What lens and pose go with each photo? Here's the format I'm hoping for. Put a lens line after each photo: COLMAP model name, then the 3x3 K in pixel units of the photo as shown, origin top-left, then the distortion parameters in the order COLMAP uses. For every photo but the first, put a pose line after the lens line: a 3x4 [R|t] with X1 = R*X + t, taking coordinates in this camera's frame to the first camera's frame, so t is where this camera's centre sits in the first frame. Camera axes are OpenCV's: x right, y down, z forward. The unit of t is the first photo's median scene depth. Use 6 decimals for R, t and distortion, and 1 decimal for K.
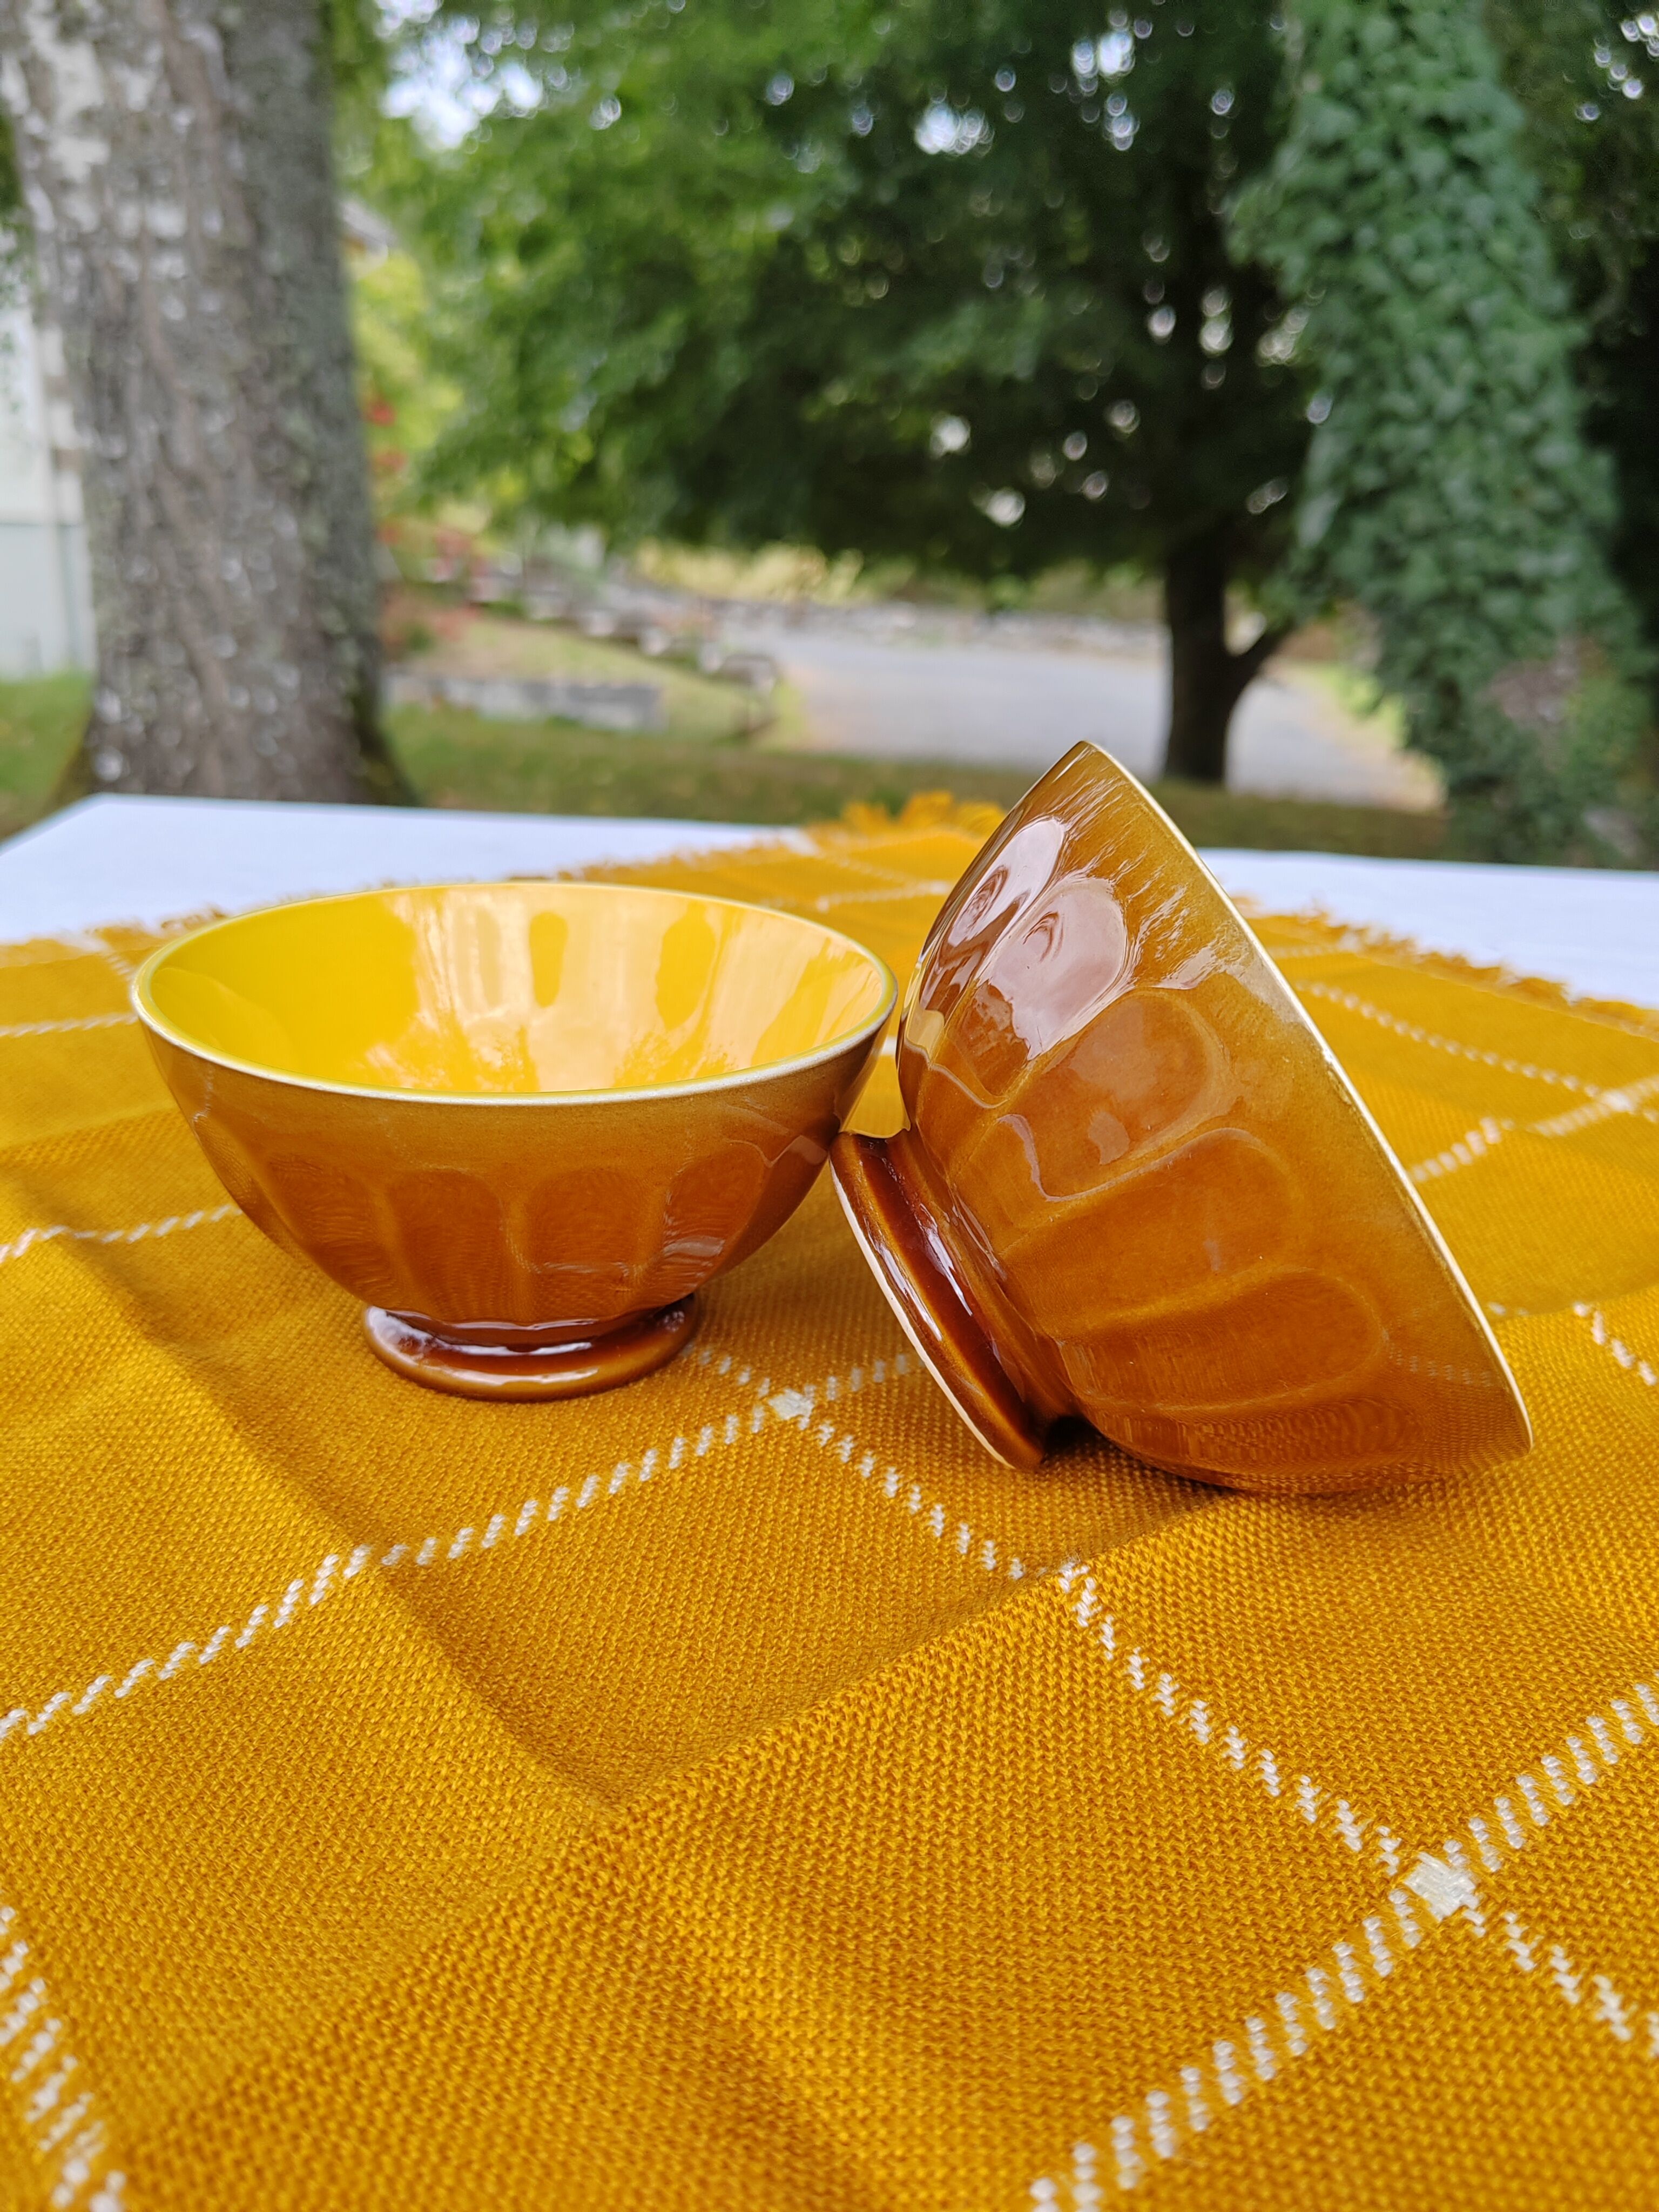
lens RADIAL K [[1757.3, 0, 829.1], [0, 1757.3, 1089.0], [0, 0, 1]] dist [0.018482, 0.010832]
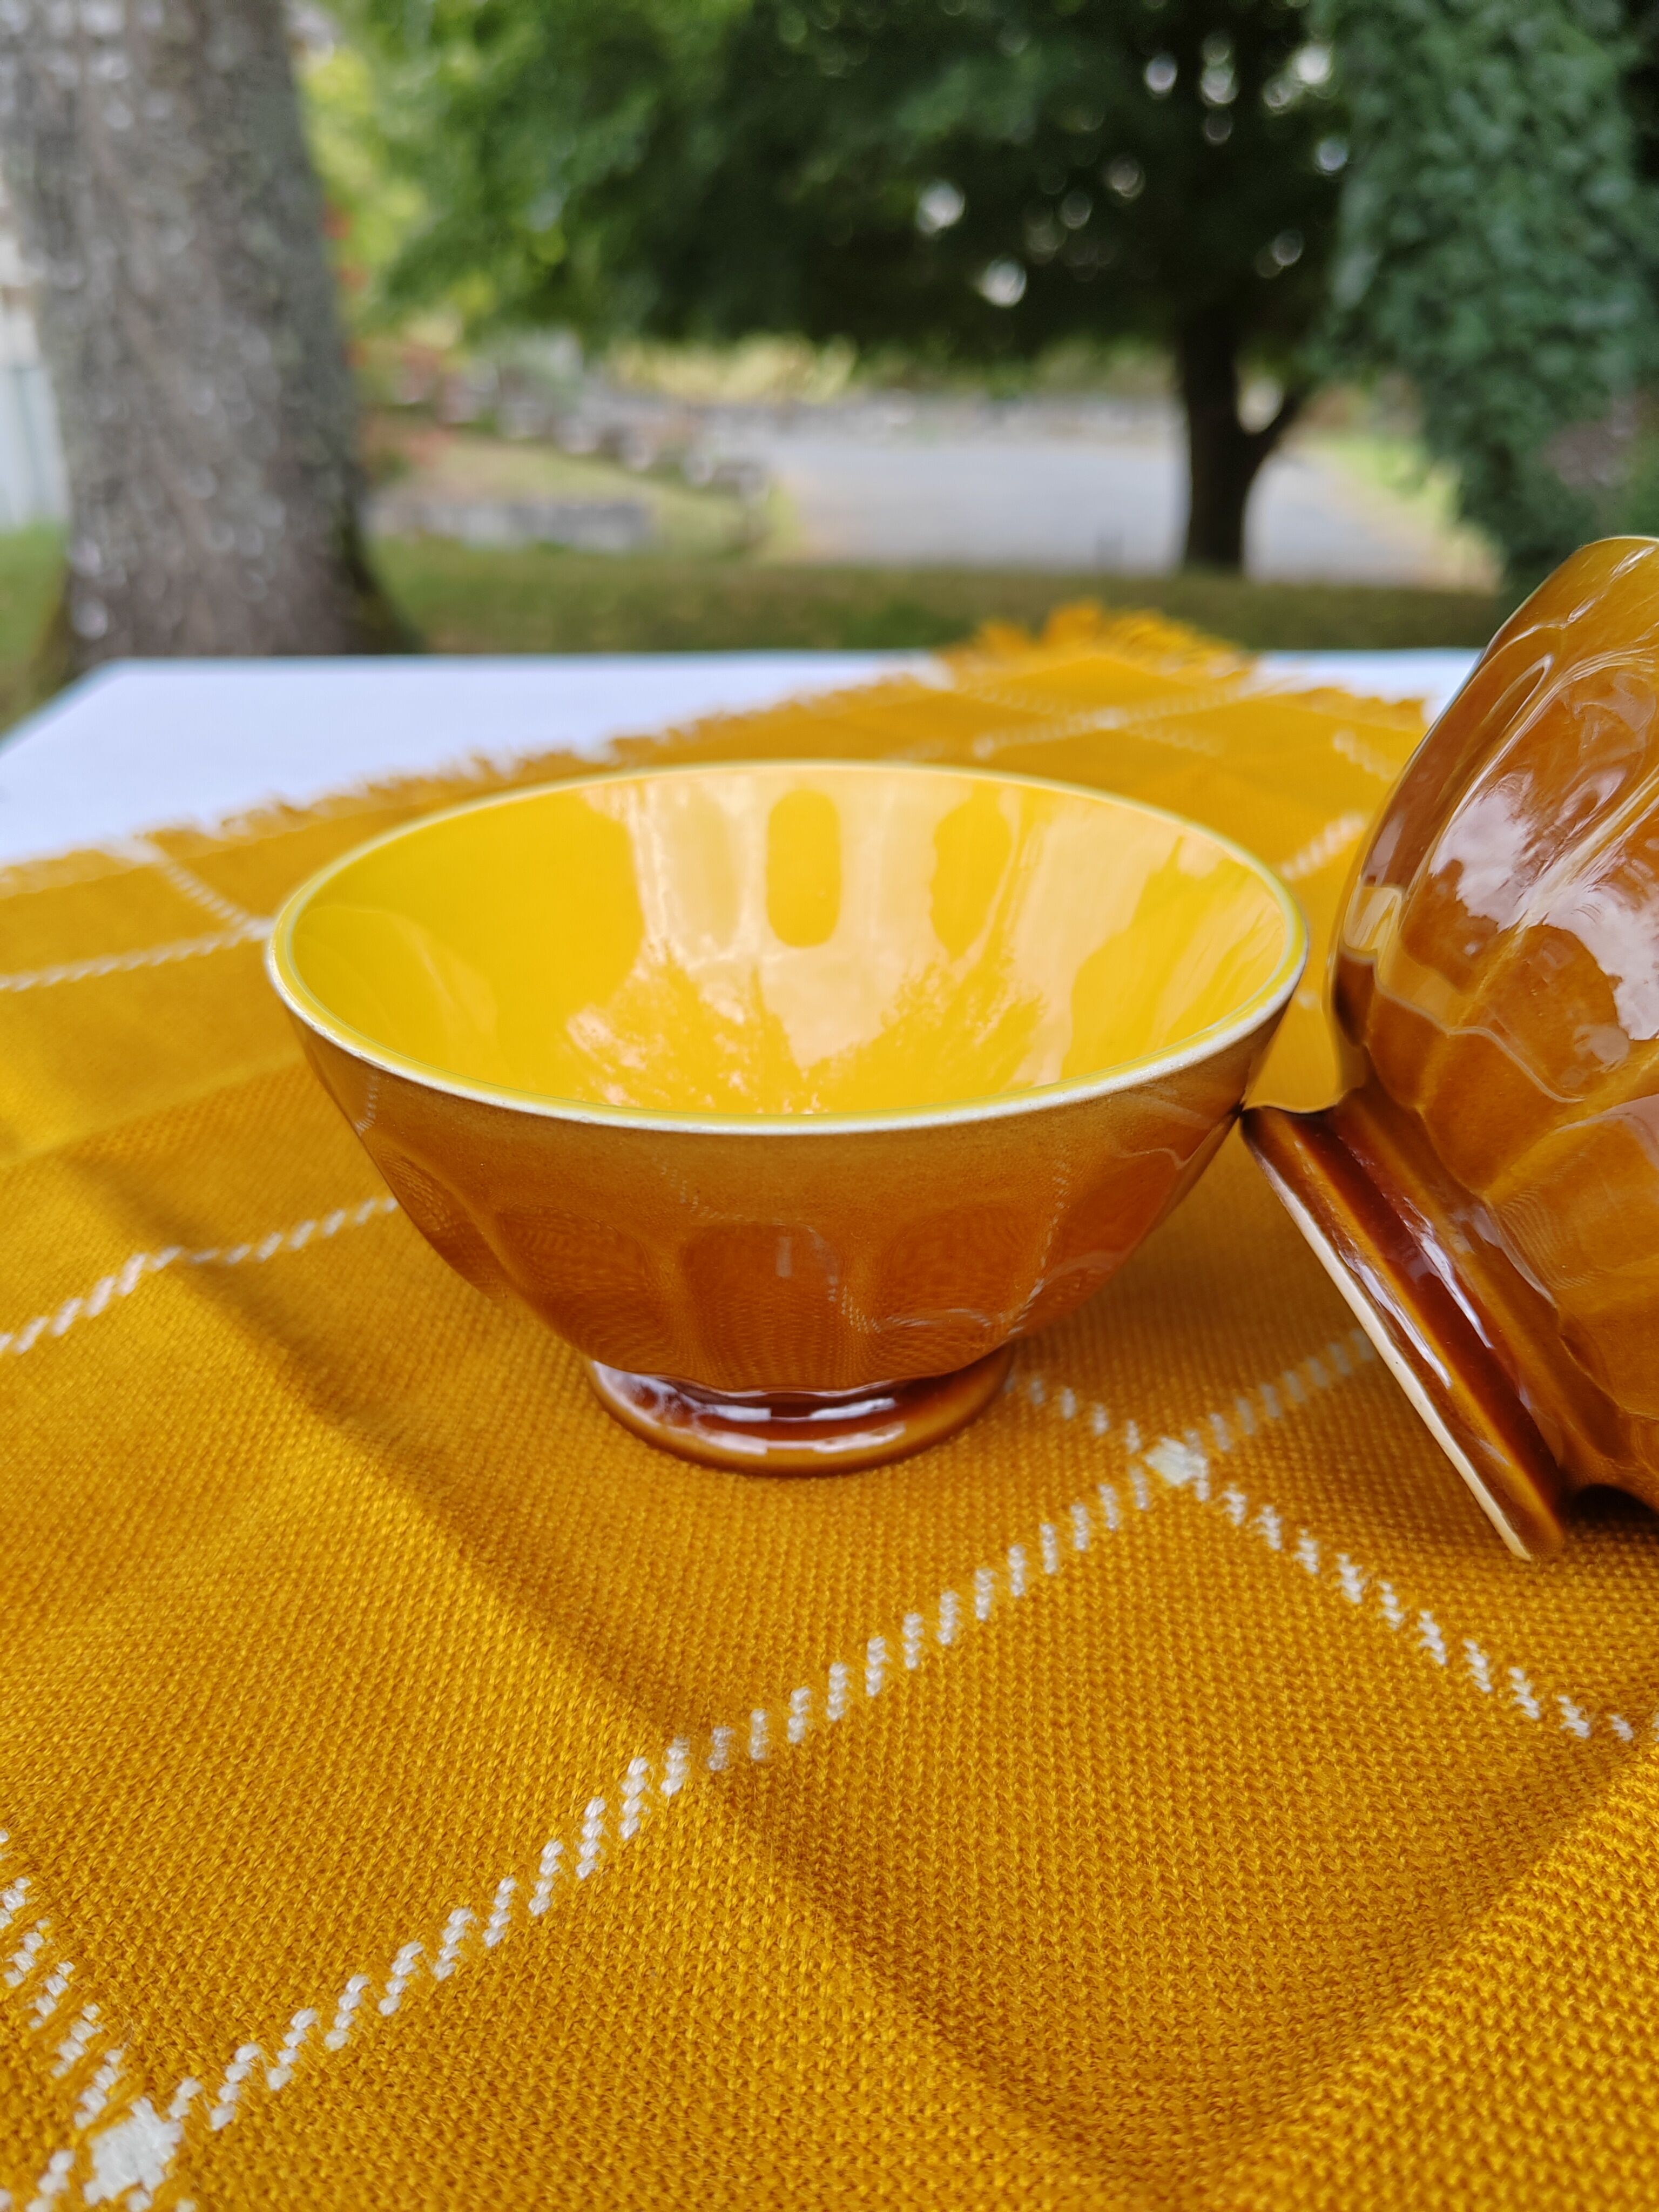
lens RADIAL K [[1786.8, 0, 825.0], [0, 1786.8, 1077.8], [0, 0, 1]] dist [0.025574, -0.070971]
pose [[0.998433, -0.054051, -0.014479, -0.159619], [0.055153, 0.994279, 0.091479, -0.064991], [0.009452, -0.092134, 0.995702, 0.265793]]
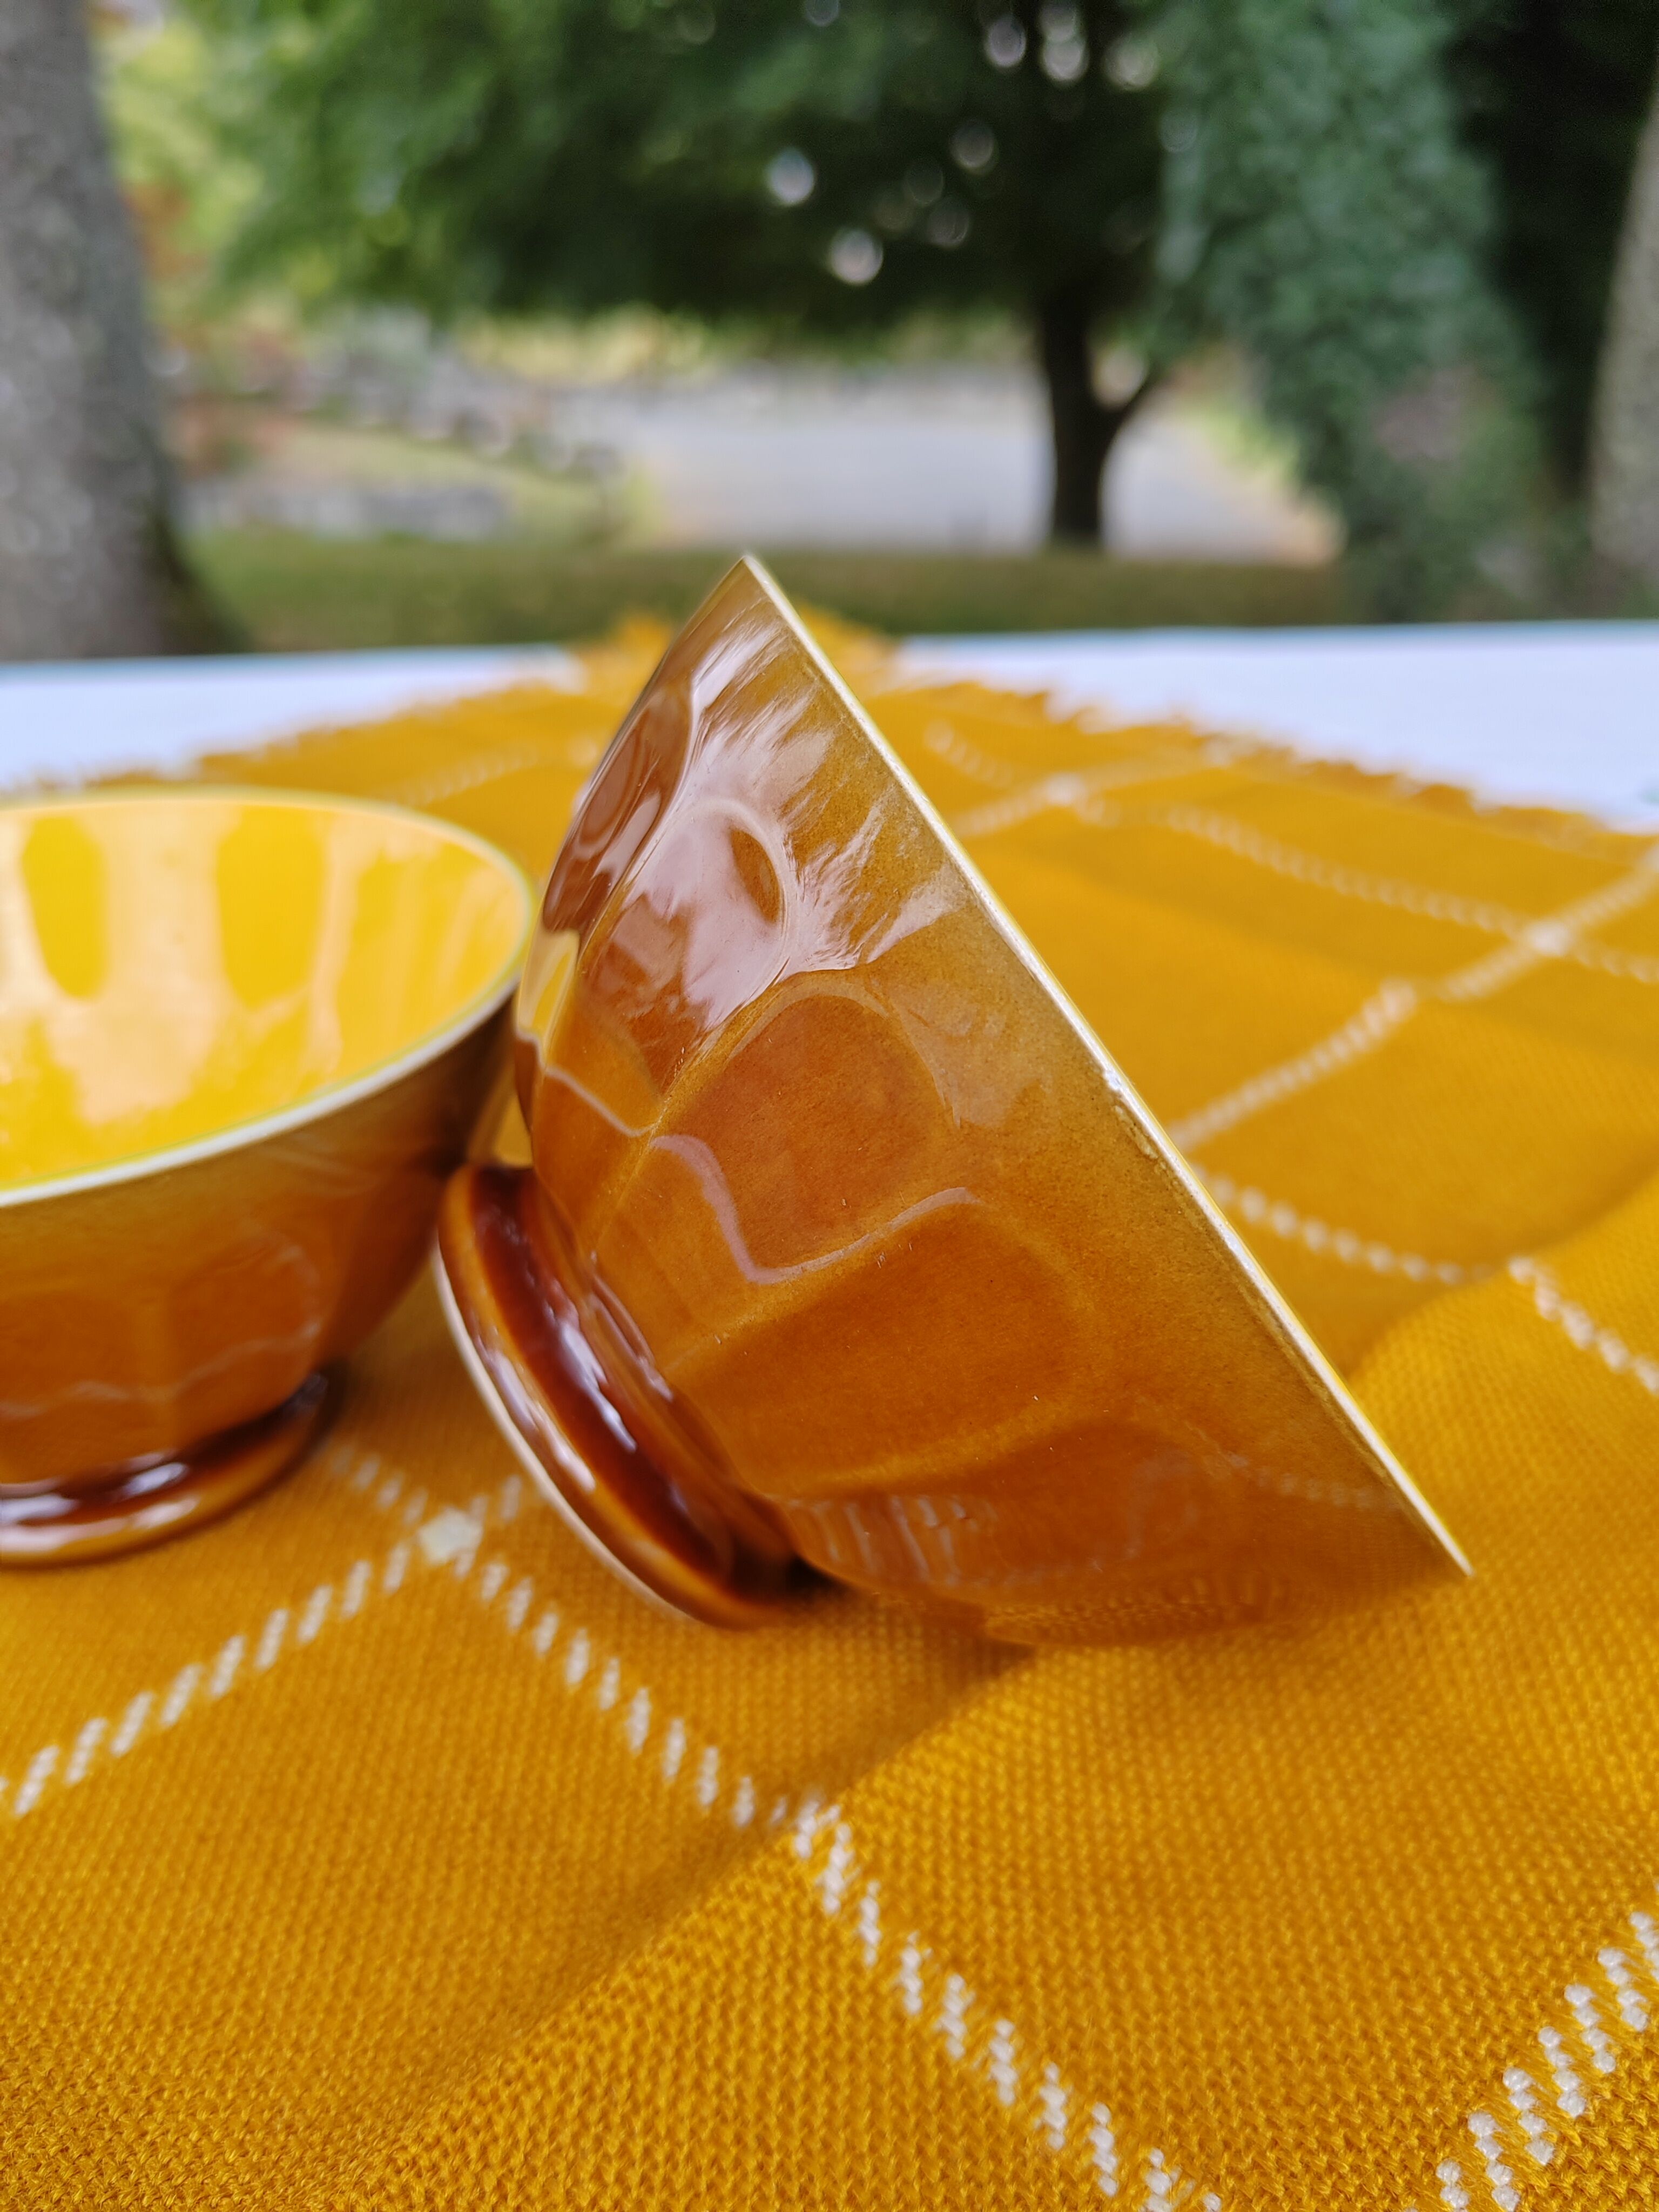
lens RADIAL K [[1791.5, 0, 829.5], [0, 1791.5, 1106.0], [0, 0, 1]] dist [0.048199, -0.131809]
pose [[0.994842, -0.090948, 0.044911, 0.120772], [0.085161, 0.989444, 0.117255, -0.067574], [-0.055101, -0.112826, 0.992086, 0.304676]]
